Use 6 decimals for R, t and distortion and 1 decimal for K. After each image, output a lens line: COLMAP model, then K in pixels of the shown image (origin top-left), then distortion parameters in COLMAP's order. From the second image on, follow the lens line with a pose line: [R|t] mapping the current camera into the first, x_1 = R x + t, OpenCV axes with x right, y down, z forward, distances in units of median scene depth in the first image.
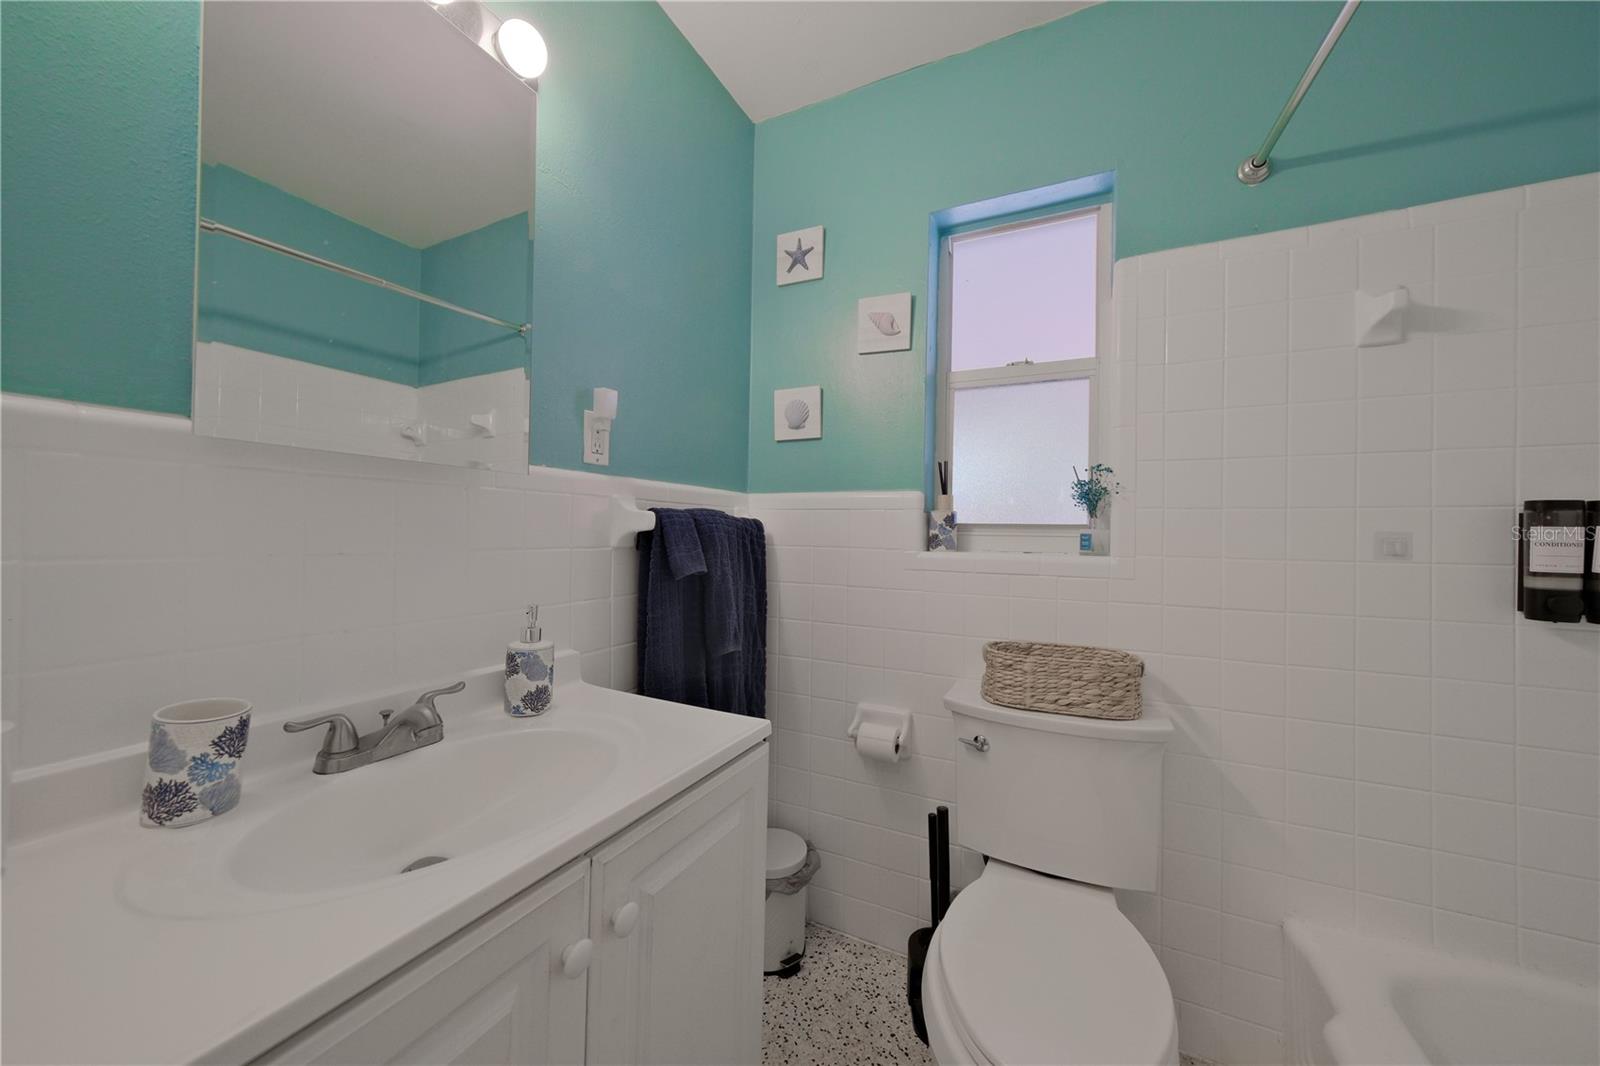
lens RADIAL K [[565.7, 0, 804.1], [0, 565.7, 528.6], [0, 0, 1]] dist [-0.006227, 0.005225]
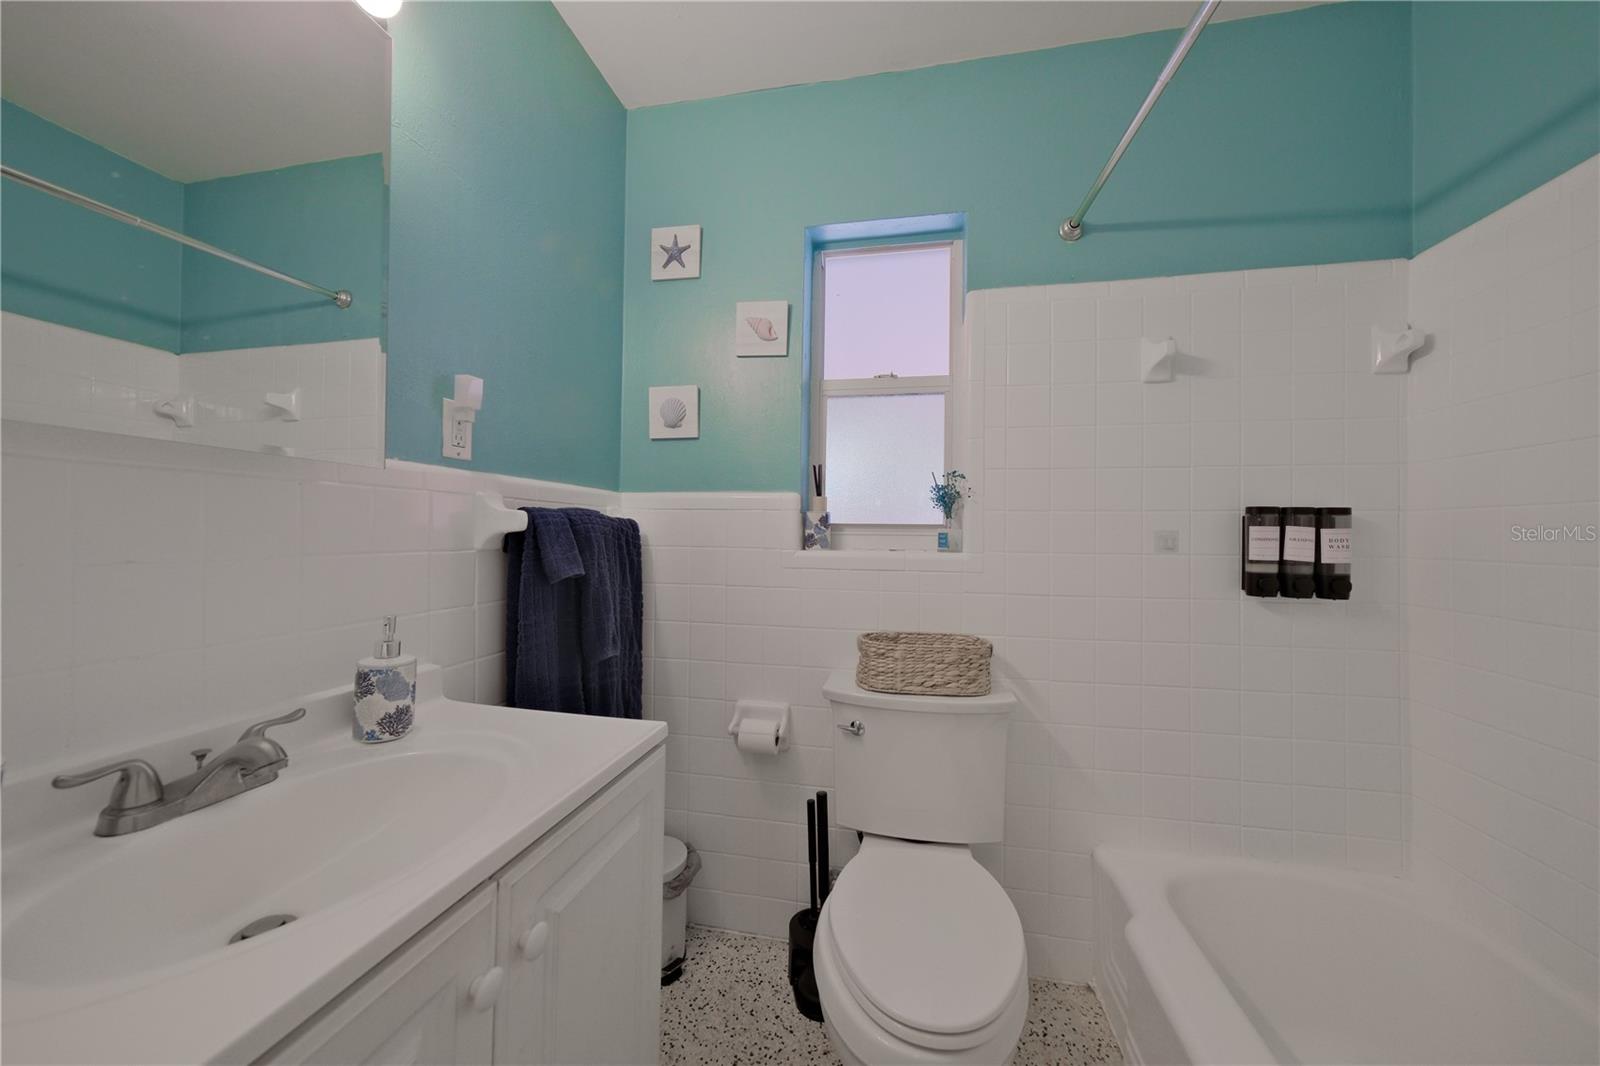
lens RADIAL K [[565.7, 0, 804.1], [0, 565.7, 528.6], [0, 0, 1]] dist [-0.006227, 0.005225]
pose [[0.967331, -0.001886, 0.253512, -0.054549], [0.001822, 0.999998, 0.000484, -0.000352], [-0.253512, -0.000006, 0.967332, -0.015162]]
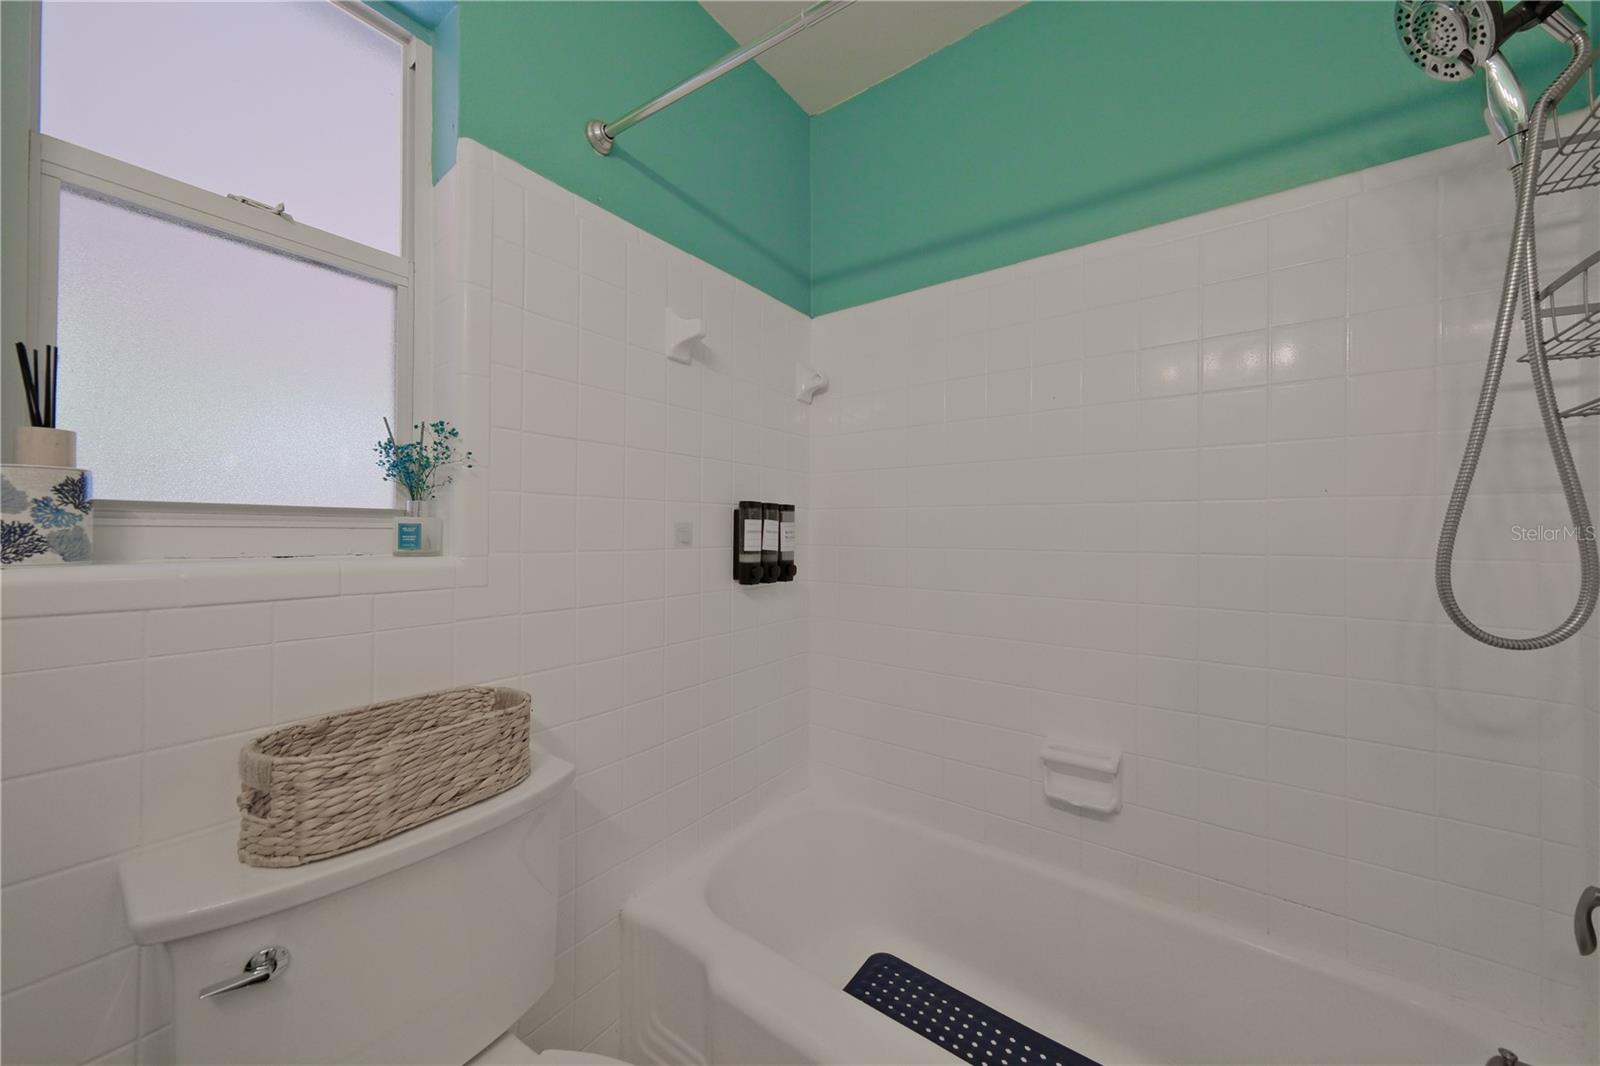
lens RADIAL K [[565.7, 0, 804.1], [0, 565.7, 528.6], [0, 0, 1]] dist [-0.006227, 0.005225]
pose [[0.181355, -0.008200, 0.983384, -0.067188], [-0.013154, 0.999856, 0.010764, 0.001766], [-0.983330, -0.014888, 0.181221, 0.455117]]
